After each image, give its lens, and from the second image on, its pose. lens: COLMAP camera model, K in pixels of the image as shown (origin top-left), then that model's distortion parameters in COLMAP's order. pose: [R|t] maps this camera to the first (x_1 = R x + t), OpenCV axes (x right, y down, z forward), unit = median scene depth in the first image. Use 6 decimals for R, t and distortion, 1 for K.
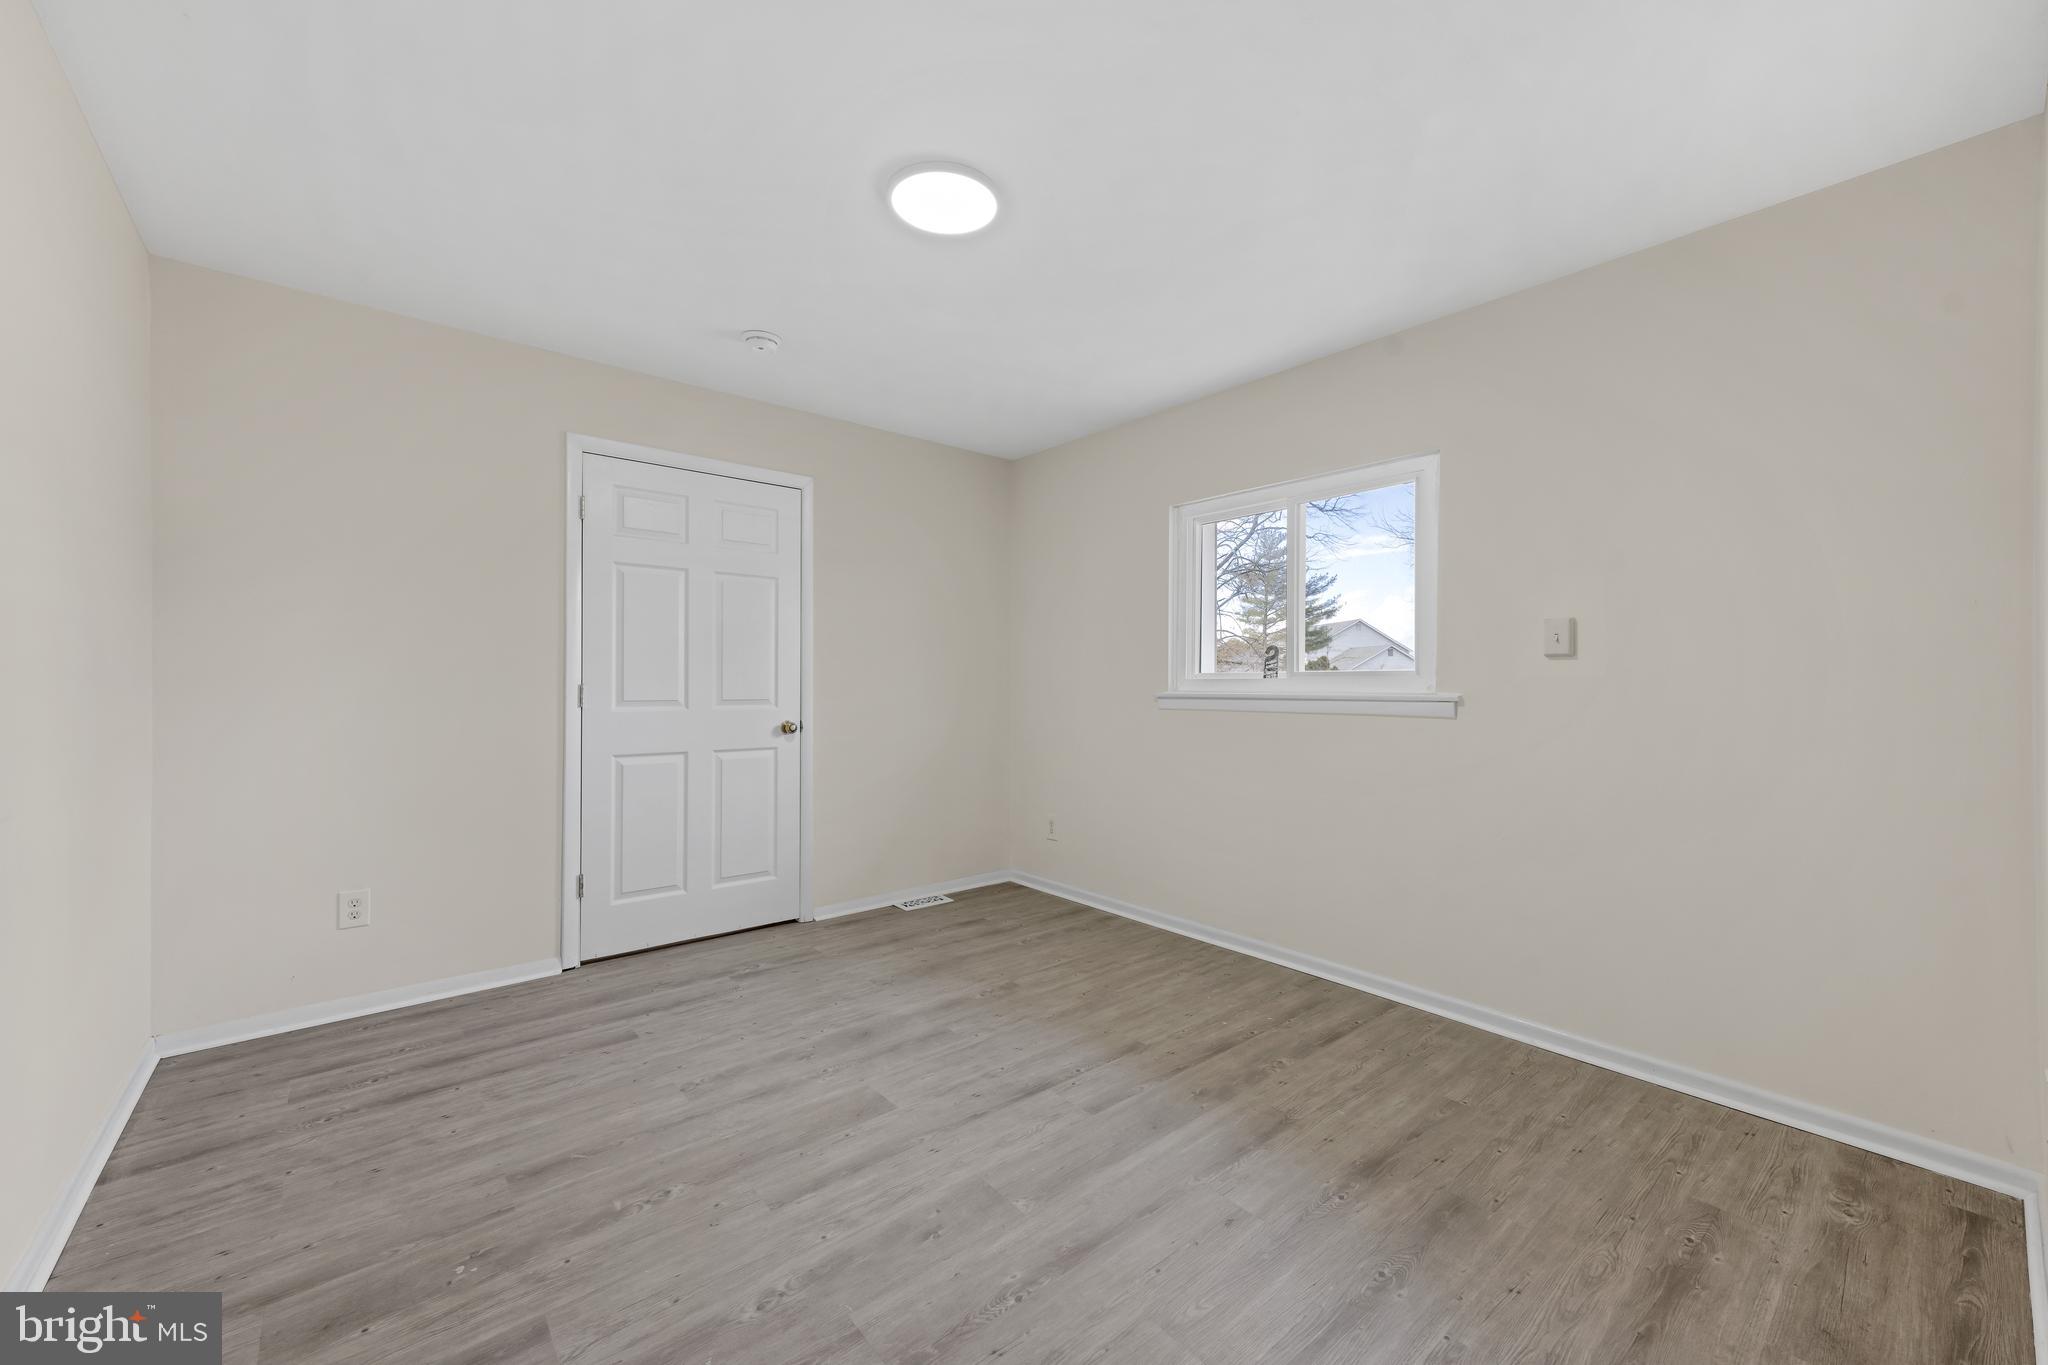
lens RADIAL K [[803.9, 0, 1001.5], [0, 803.9, 685.1], [0, 0, 1]] dist [0.018877, 0.001224]
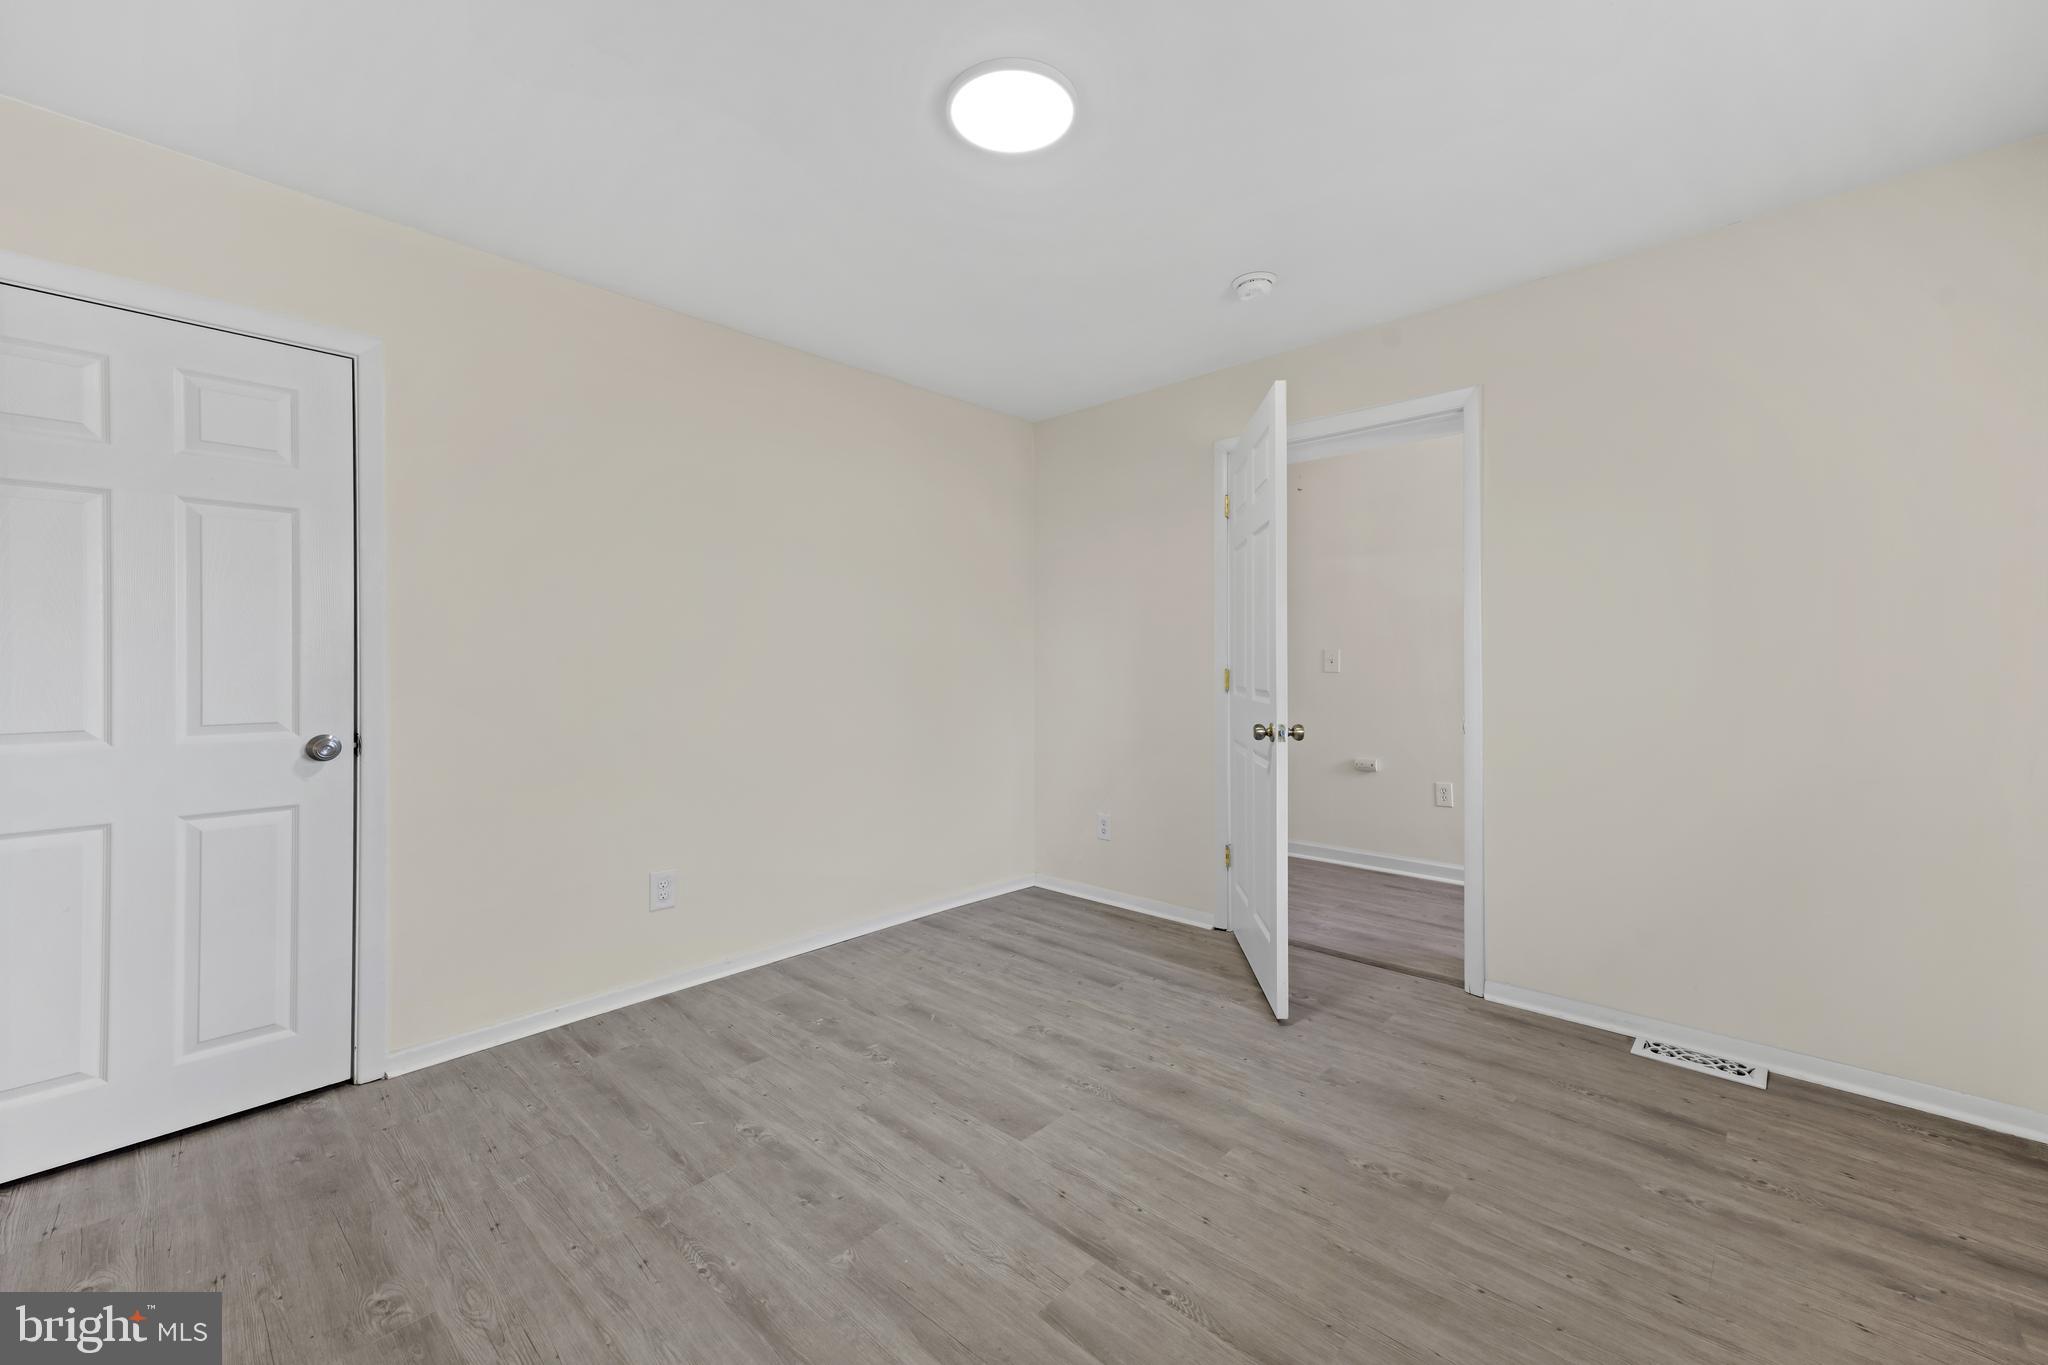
lens RADIAL K [[803.9, 0, 1008.0], [0, 803.9, 671.7], [0, 0, 1]] dist [0.018877, 0.001224]
pose [[0.134530, 0.004733, -0.990898, 0.665895], [-0.000233, 0.999989, 0.004745, 0.000730], [0.990909, -0.000407, 0.134530, 0.766868]]
